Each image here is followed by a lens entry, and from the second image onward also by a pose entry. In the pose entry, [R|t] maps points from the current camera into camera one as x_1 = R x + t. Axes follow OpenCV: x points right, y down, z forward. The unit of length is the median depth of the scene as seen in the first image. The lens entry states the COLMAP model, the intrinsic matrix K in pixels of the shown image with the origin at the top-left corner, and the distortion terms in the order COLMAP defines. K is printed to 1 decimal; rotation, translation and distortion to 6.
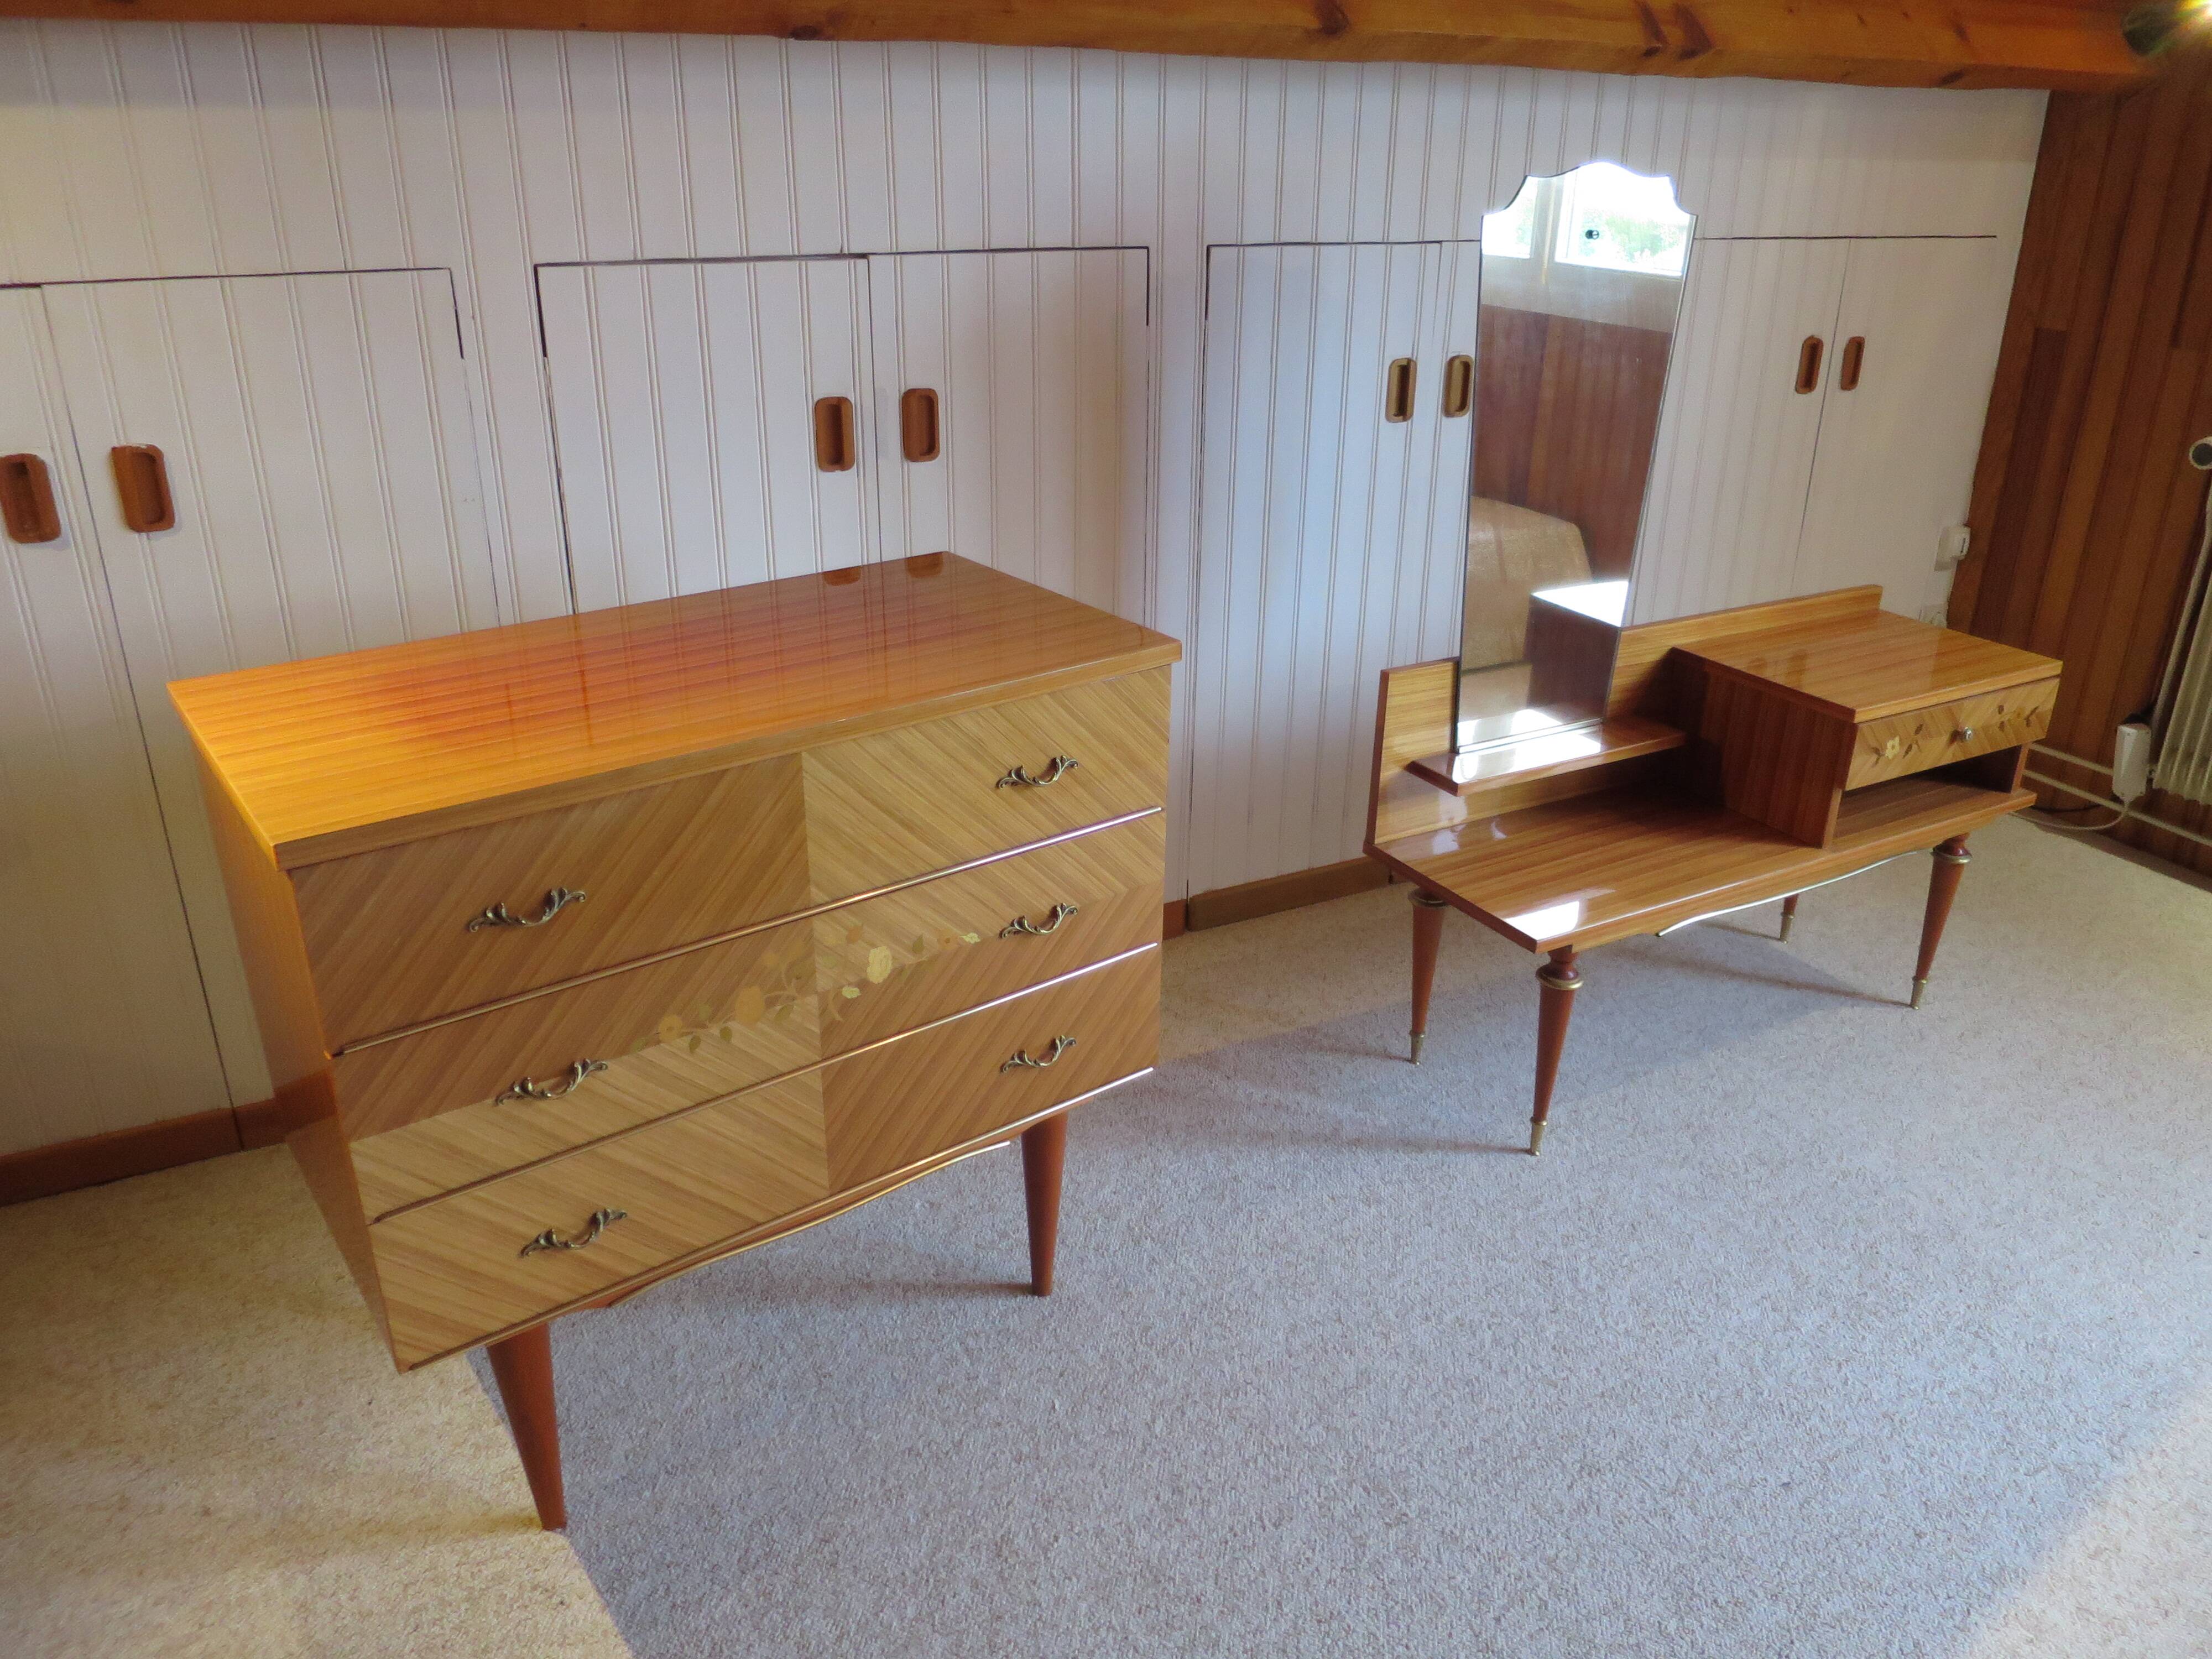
lens RADIAL K [[1595.7, 0, 1104.0], [0, 1595.7, 819.1], [0, 0, 1]] dist [-0.047924, 0.008921]
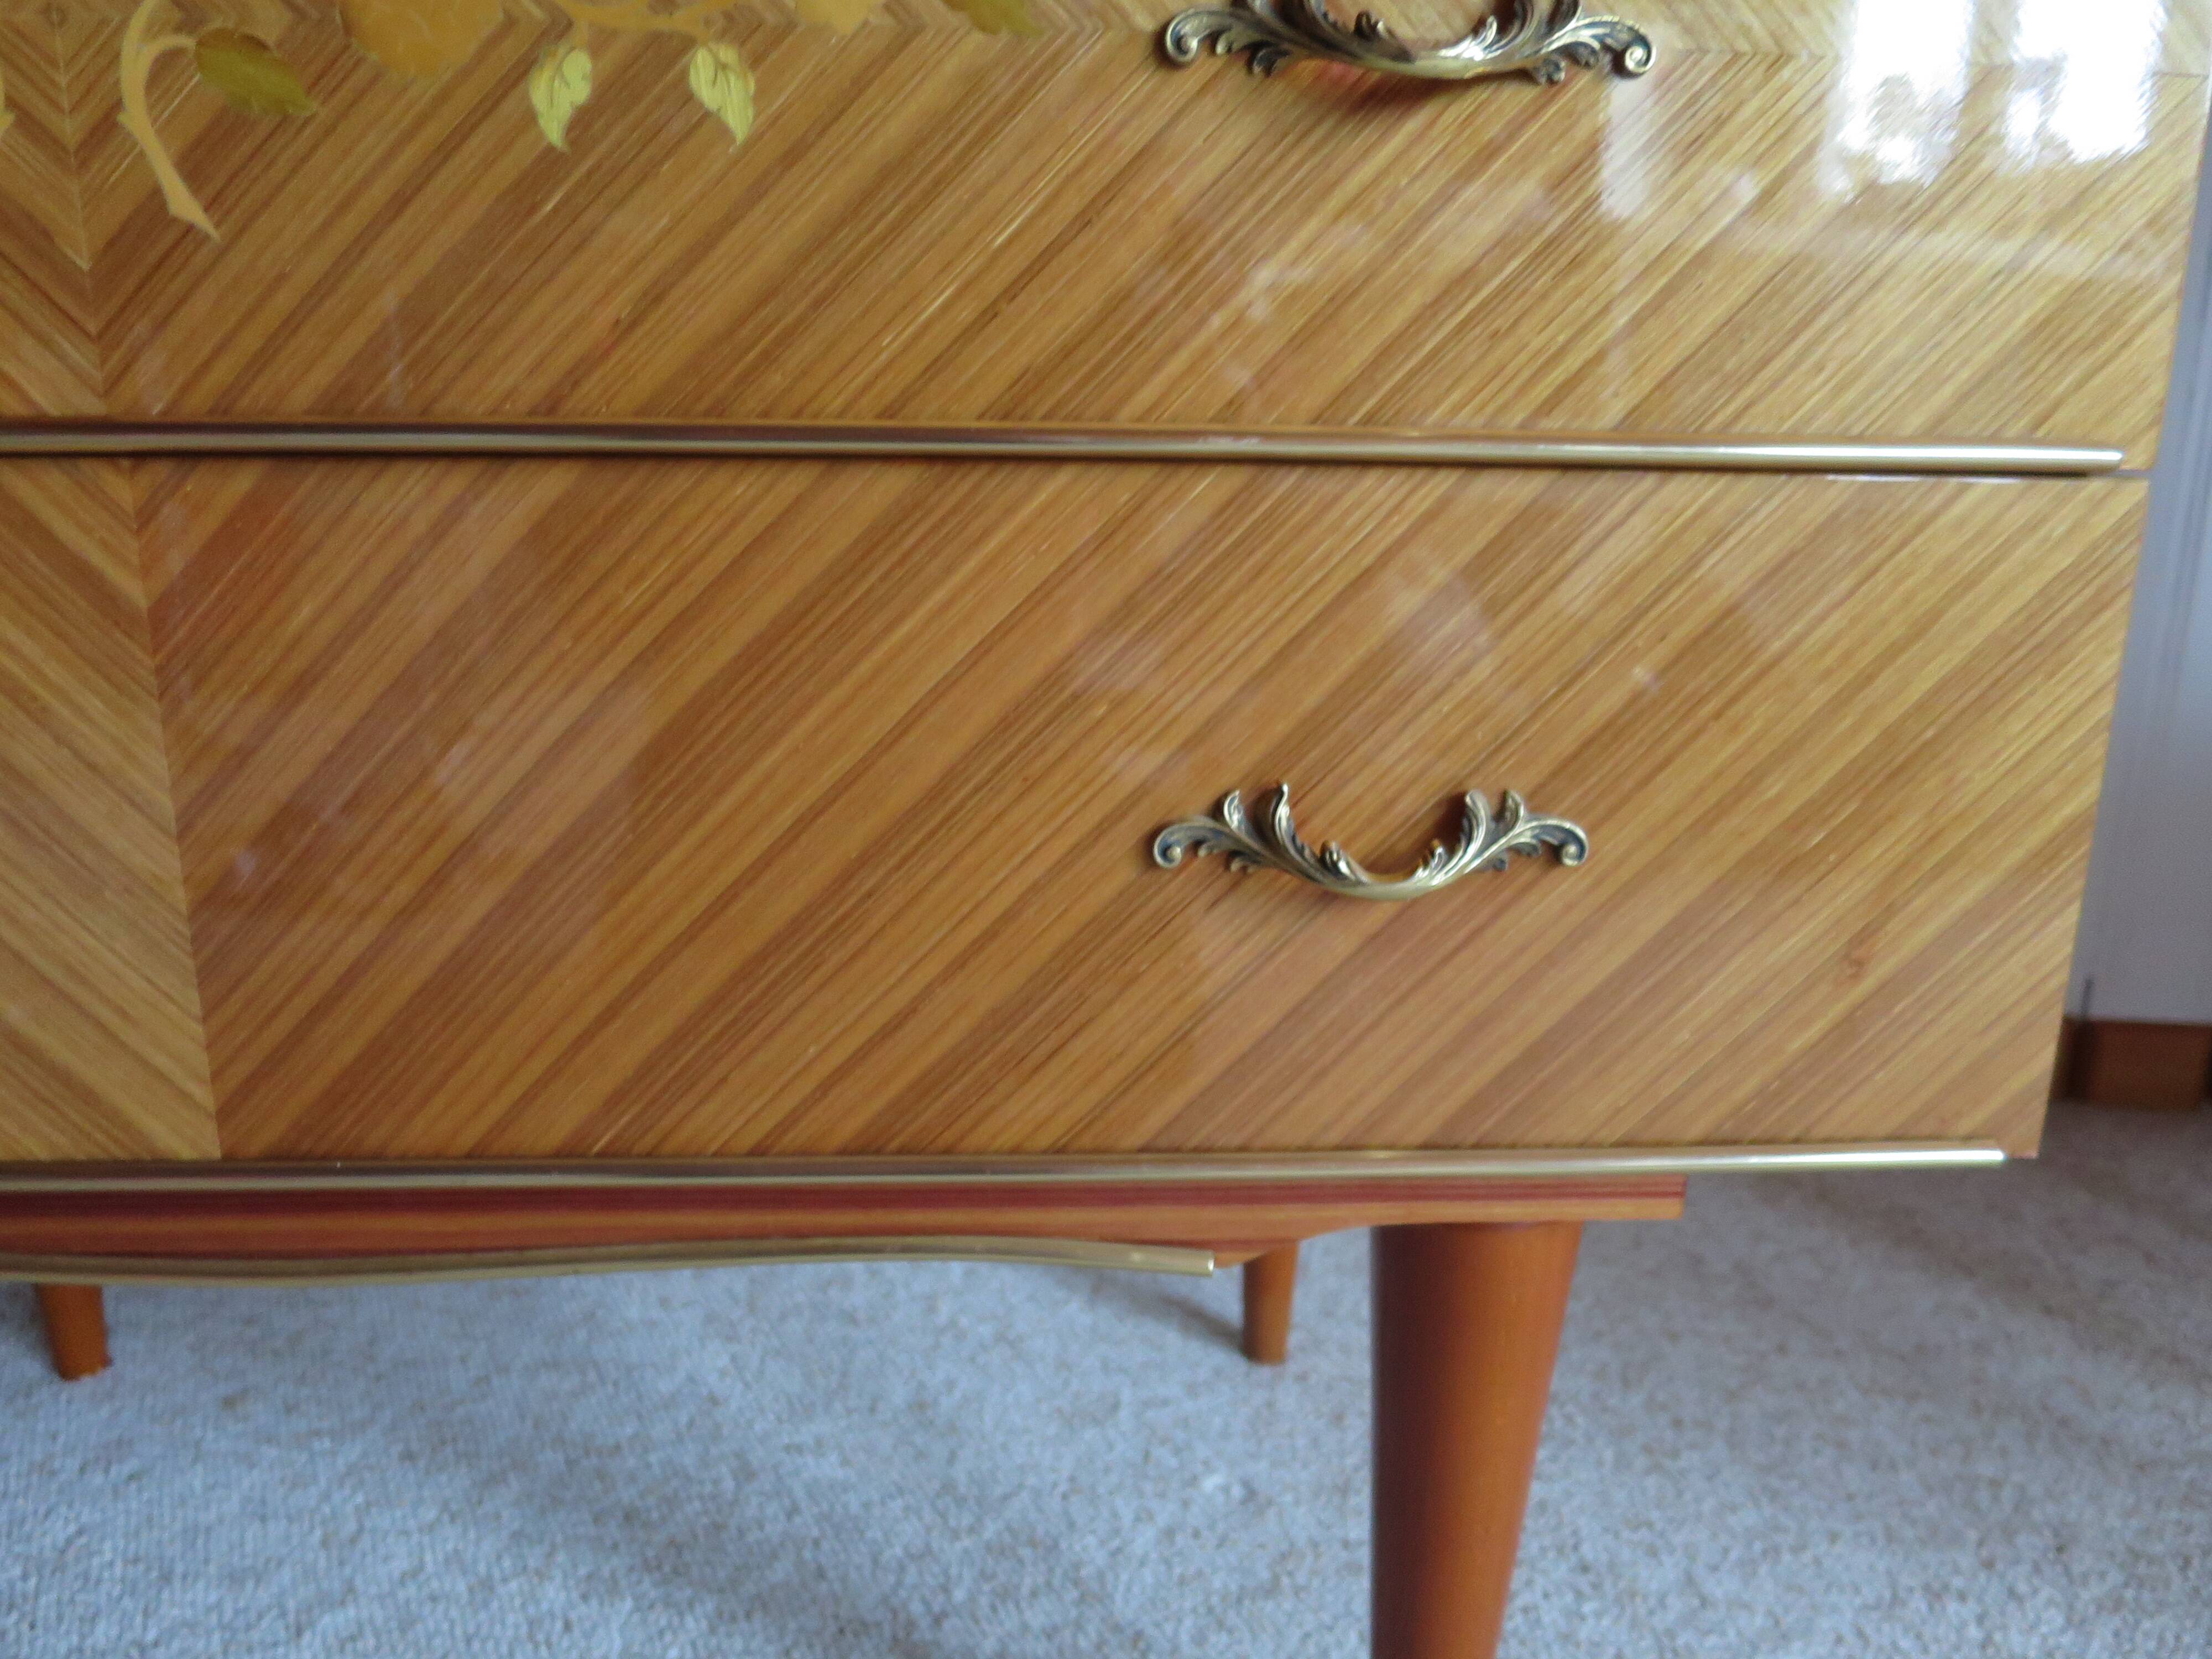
lens RADIAL K [[1595.7, 0, 1096.7], [0, 1595.7, 831.3], [0, 0, 1]] dist [-0.047924, 0.008921]
pose [[0.824570, 0.140215, -0.548110, 0.042921], [-0.227312, 0.969274, -0.094011, 0.177965], [0.518086, 0.202110, 0.831106, 0.836446]]
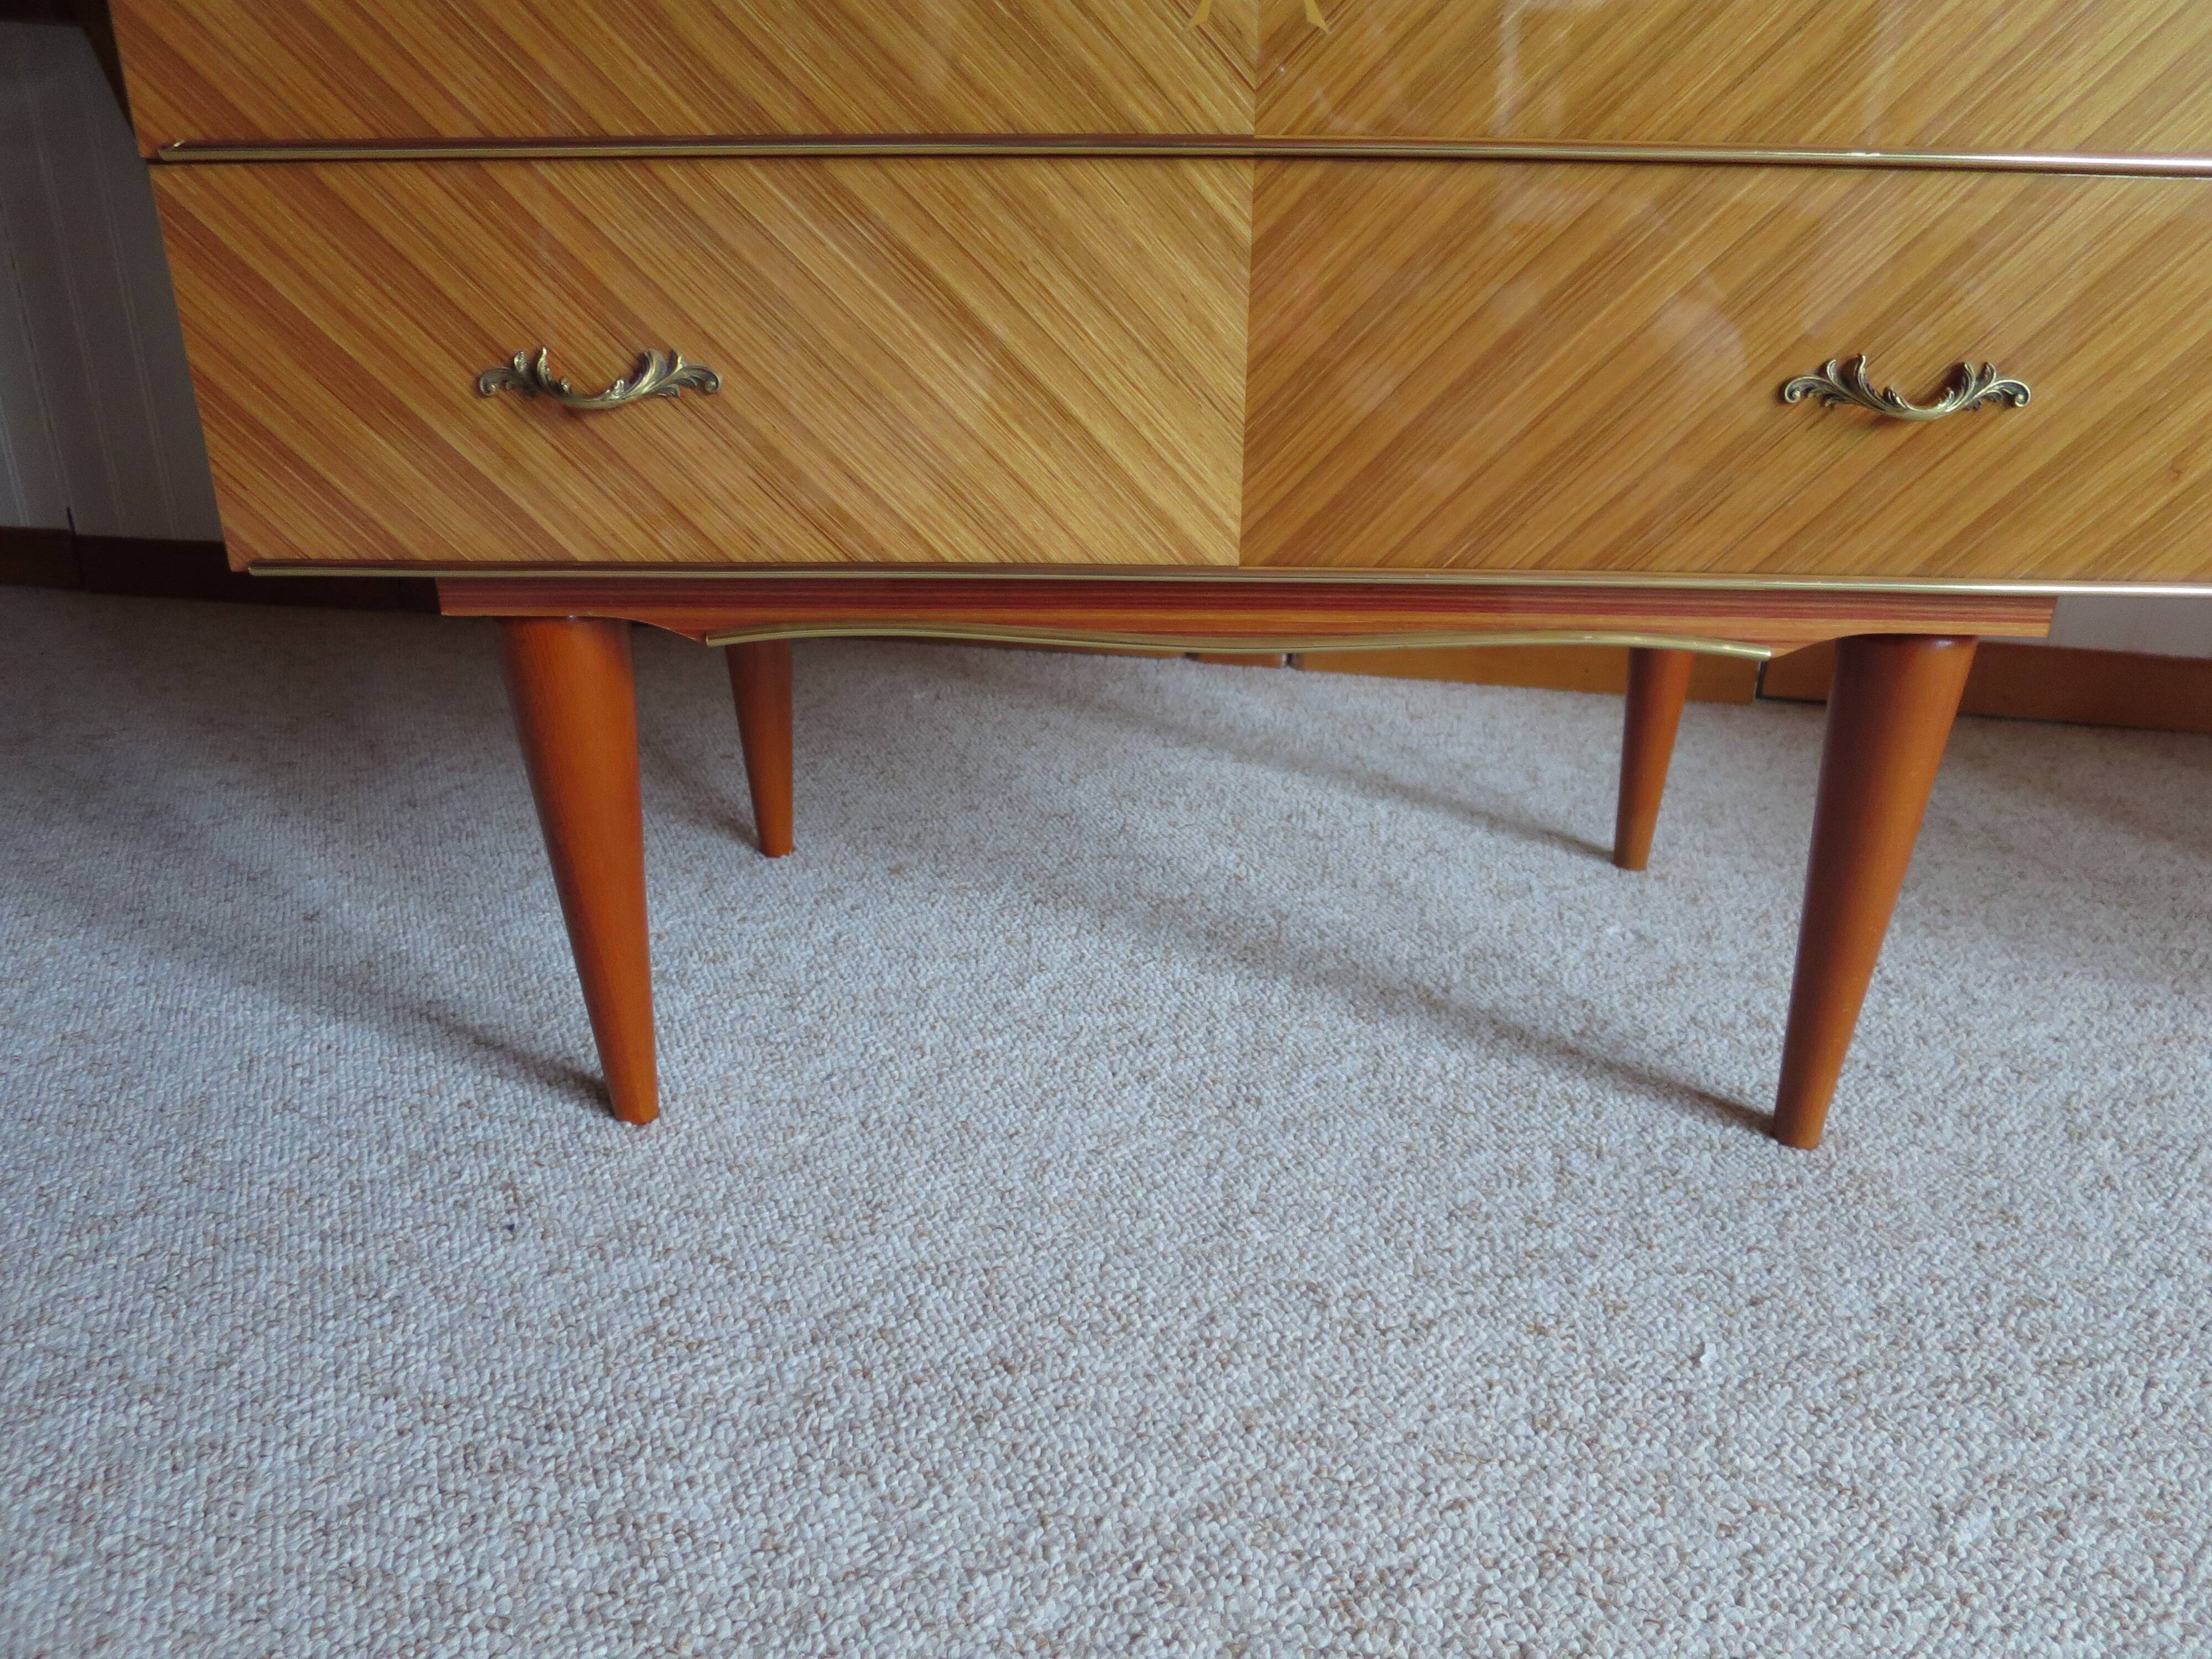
lens RADIAL K [[1595.7, 0, 1105.6], [0, 1595.7, 827.1], [0, 0, 1]] dist [-0.047924, 0.008921]
pose [[0.777925, 0.242065, -0.579860, 0.049981], [-0.245452, 0.966565, 0.074205, 0.268767], [0.578434, 0.084602, 0.811330, 0.631863]]
